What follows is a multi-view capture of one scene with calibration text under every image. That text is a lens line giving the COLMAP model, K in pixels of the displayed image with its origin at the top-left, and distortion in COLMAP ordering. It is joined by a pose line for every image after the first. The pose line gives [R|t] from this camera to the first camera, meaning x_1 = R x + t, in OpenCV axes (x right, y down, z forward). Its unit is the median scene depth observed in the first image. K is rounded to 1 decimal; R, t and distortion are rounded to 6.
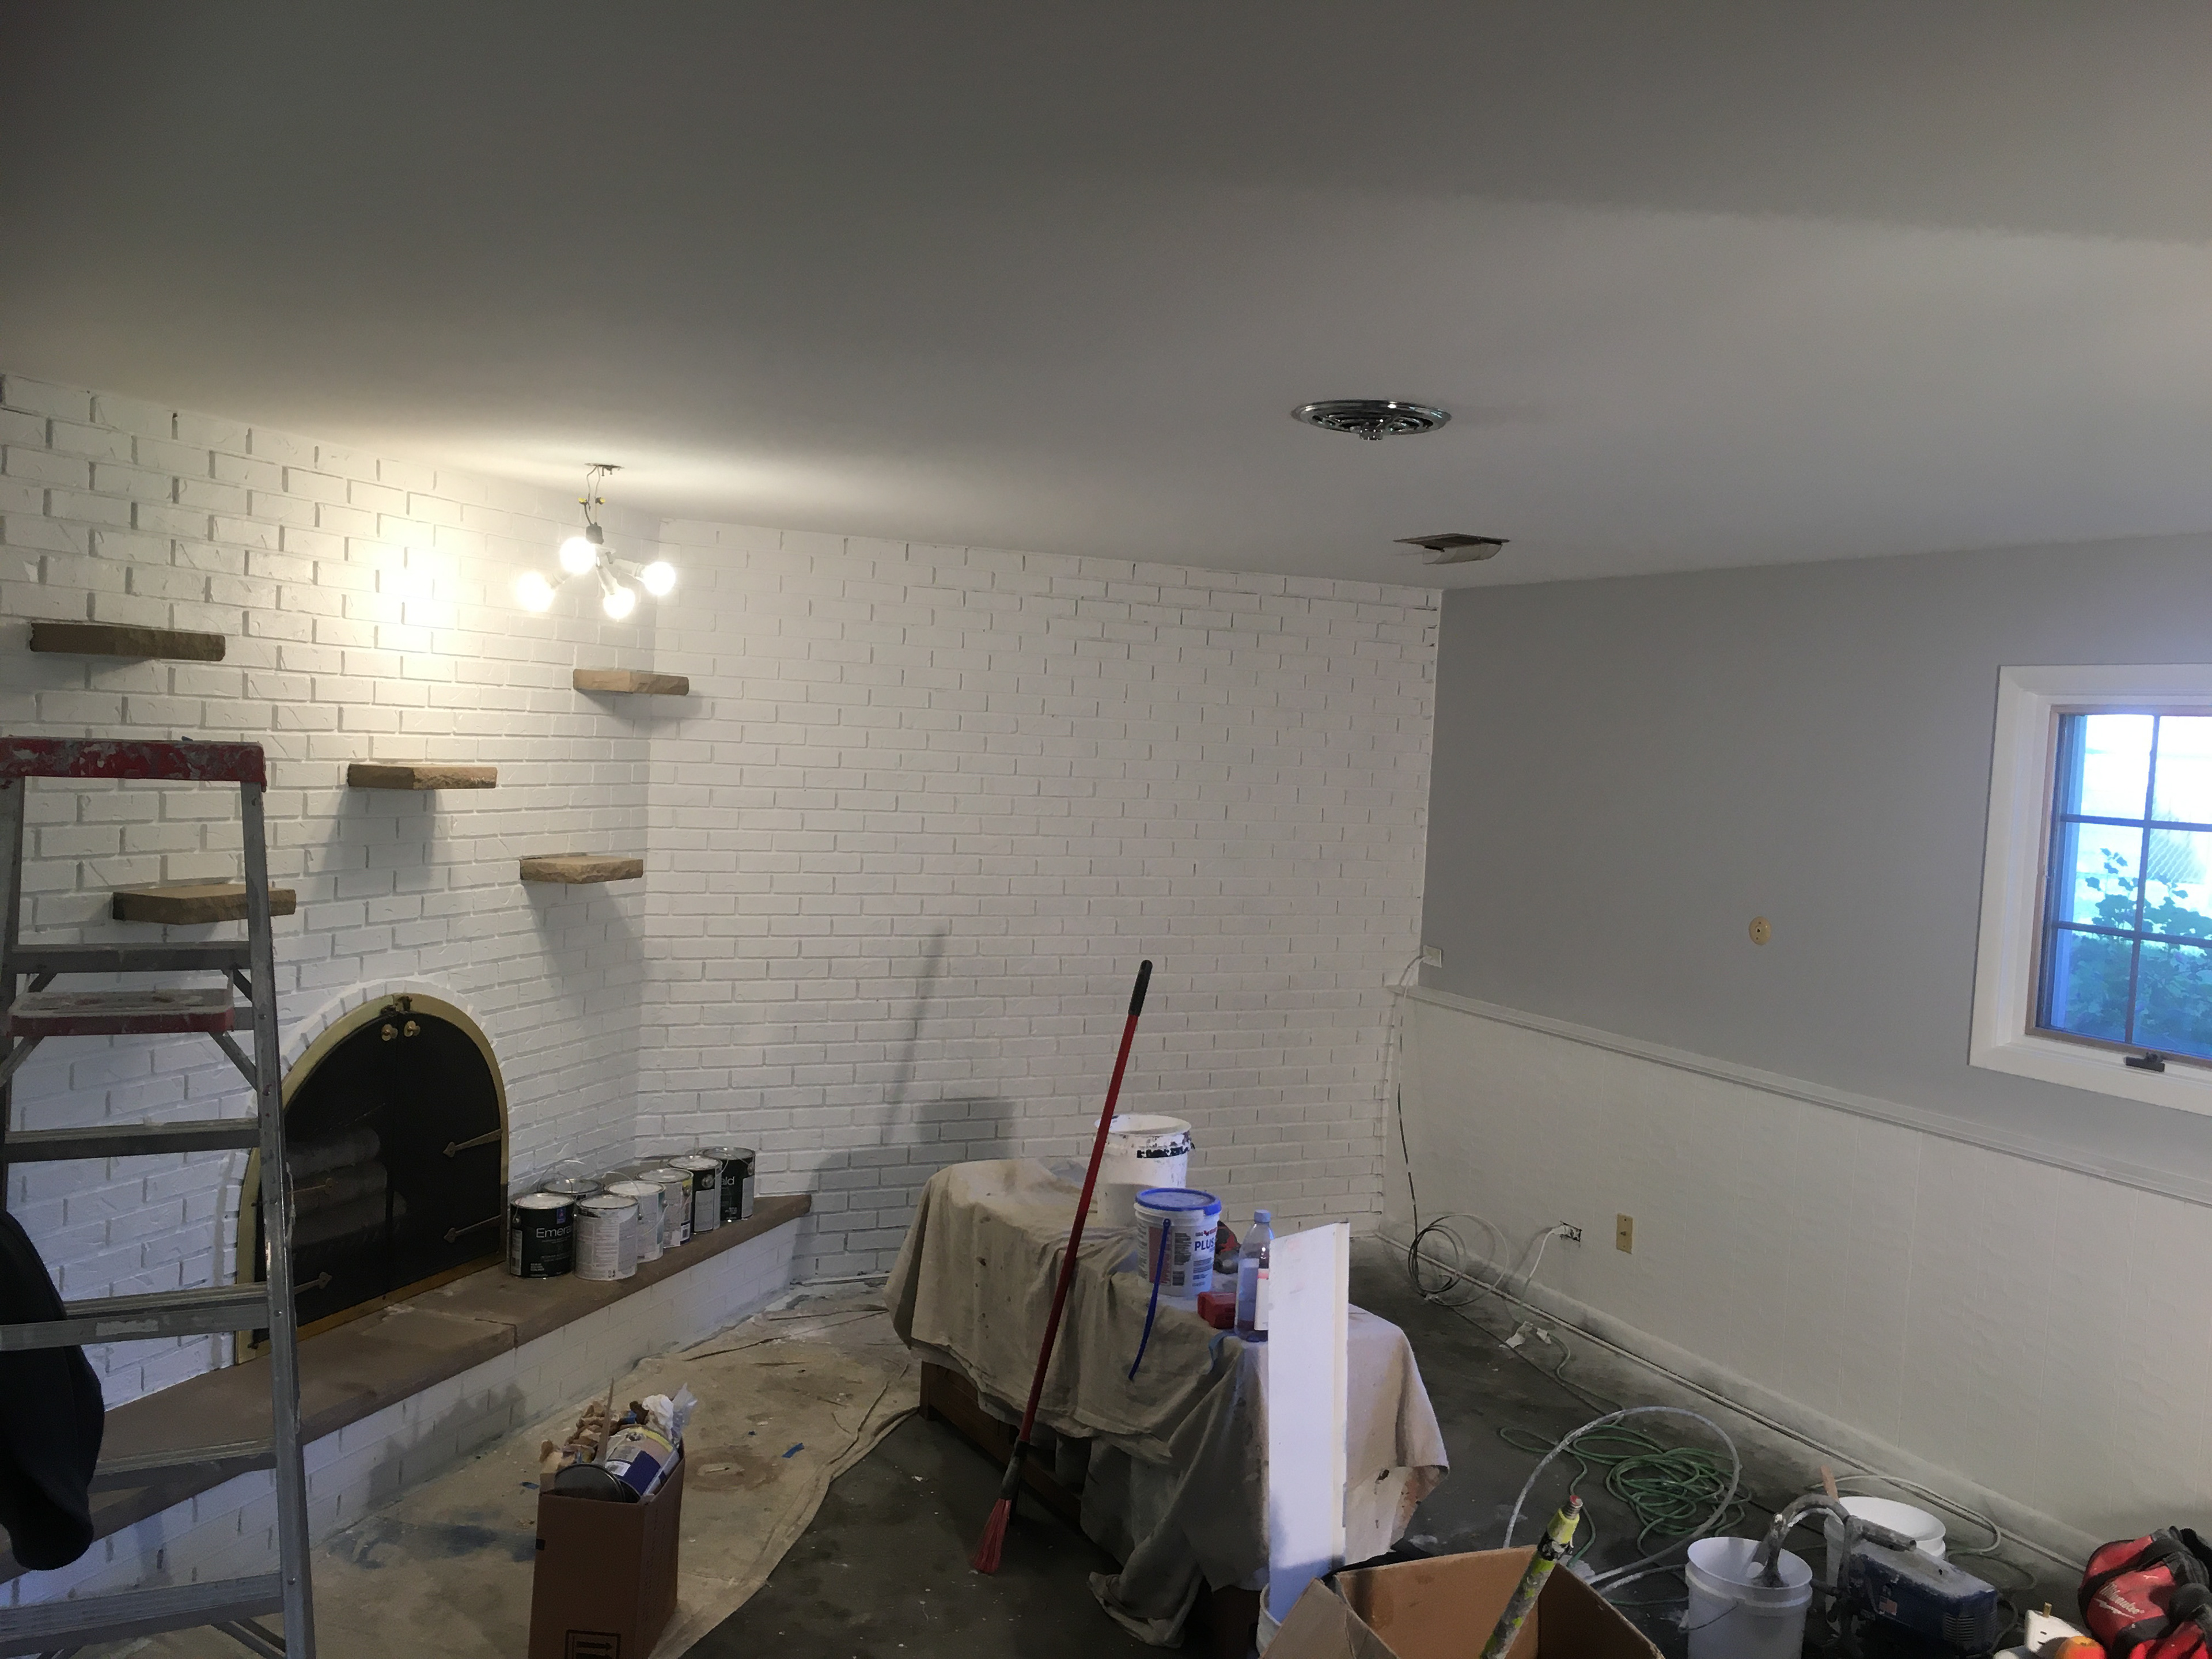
lens RADIAL K [[1891.6, 0, 1100.0], [0, 1891.6, 828.9], [0, 0, 1]] dist [0.082169, -0.117155]
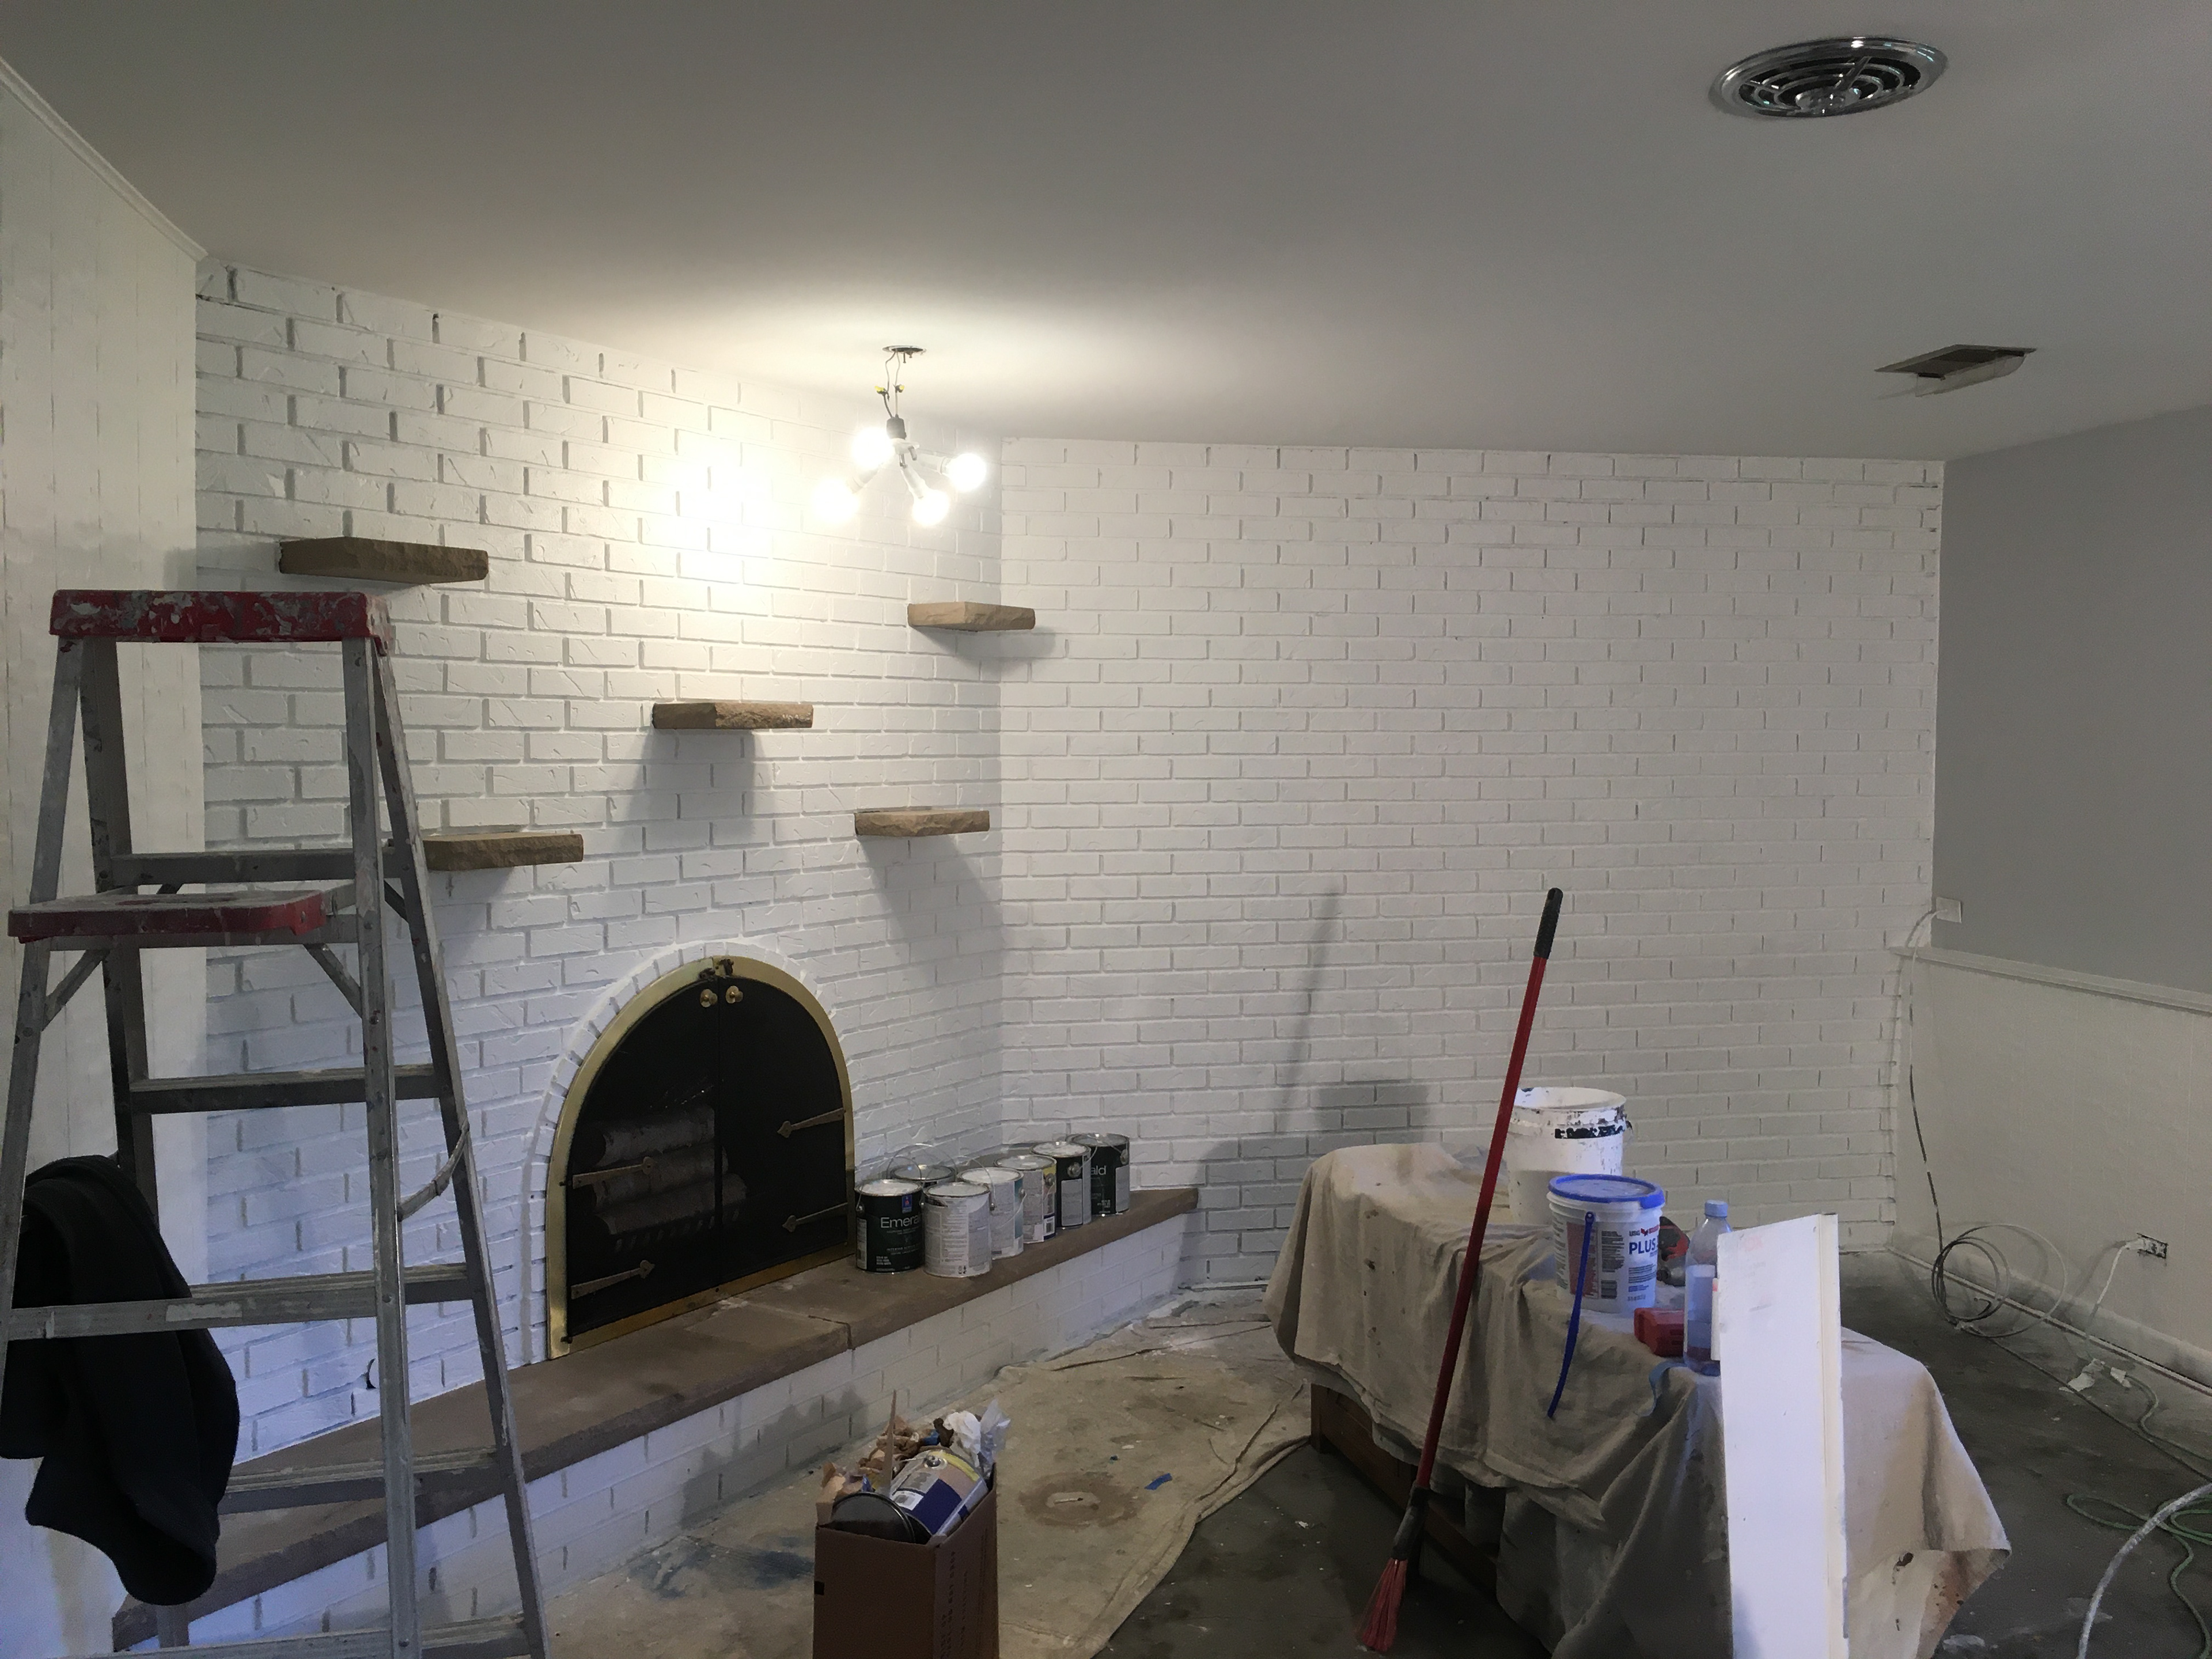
lens RADIAL K [[1891.6, 0, 1092.8], [0, 1891.6, 830.1], [0, 0, 1]] dist [0.082169, -0.117155]
pose [[0.969523, -0.037529, -0.242108, 0.028621], [0.035988, 0.999294, -0.010784, 0.043699], [0.242342, 0.001742, 0.970189, 0.168675]]
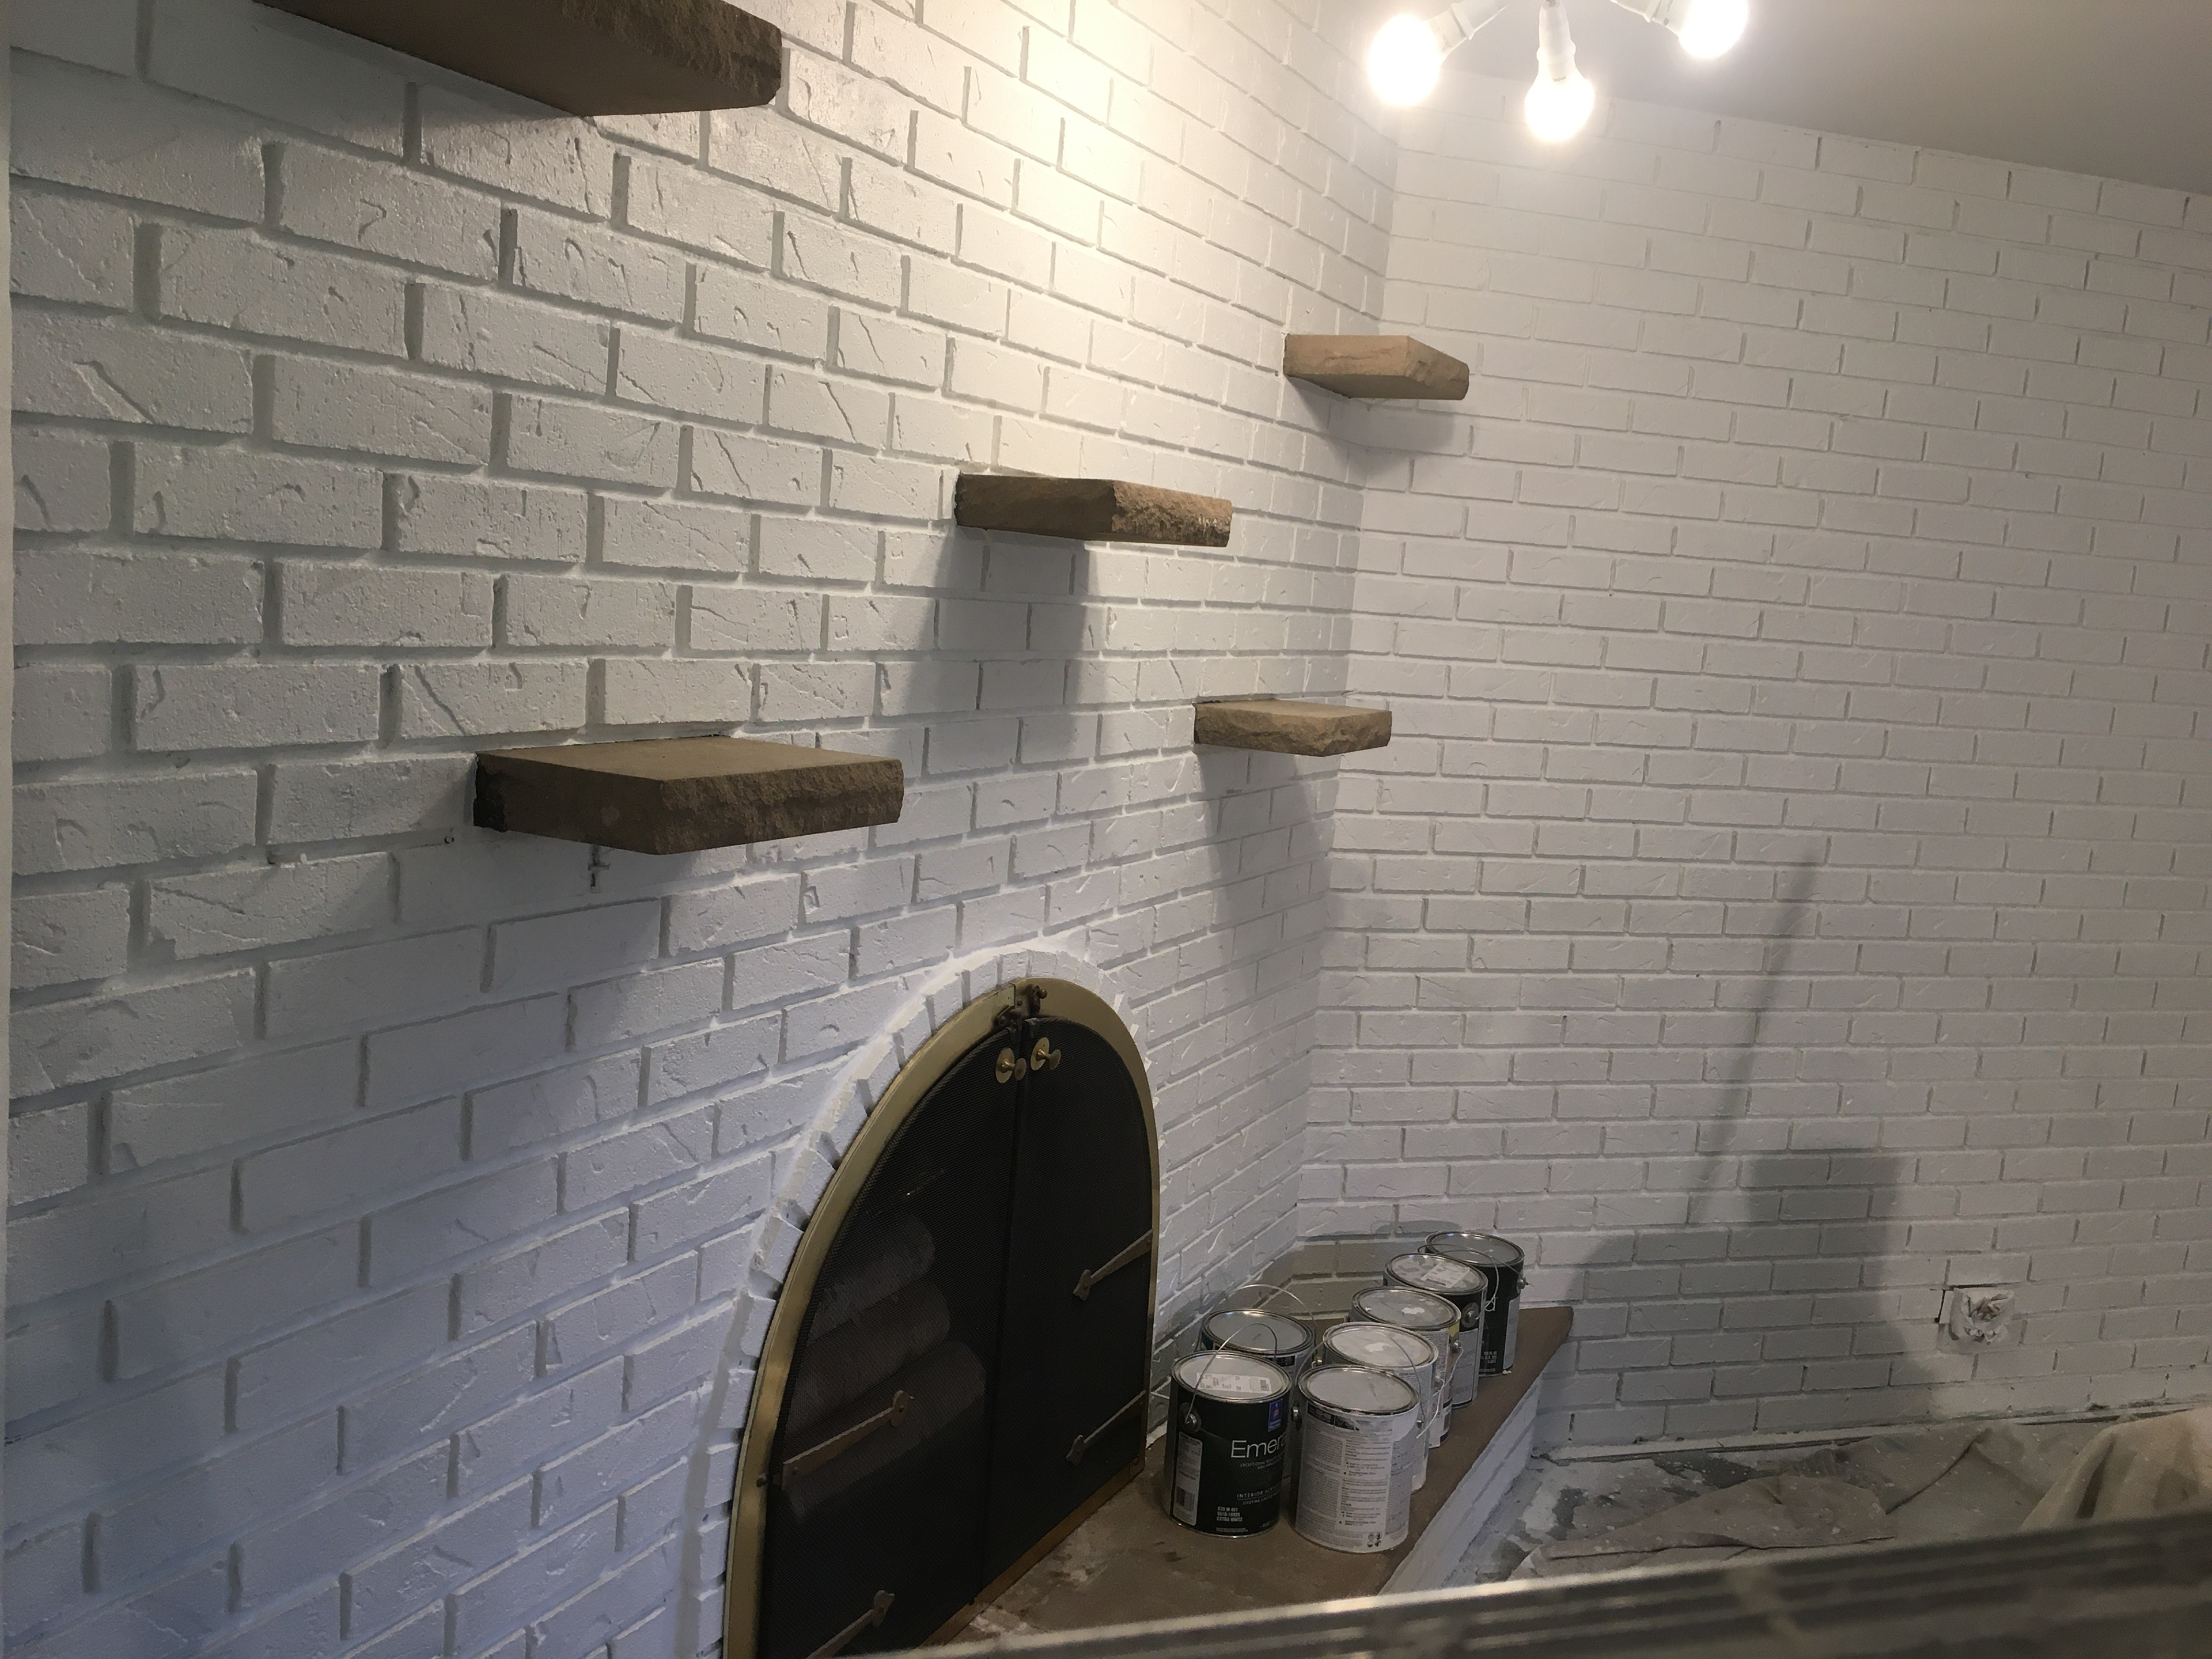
lens RADIAL K [[1891.6, 0, 1076.4], [0, 1891.6, 830.4], [0, 0, 1]] dist [0.082169, -0.117155]
pose [[0.988863, 0.045525, -0.141694, -0.299232], [-0.034650, 0.996328, 0.078294, 0.013097], [0.144738, -0.072513, 0.986809, 0.562756]]
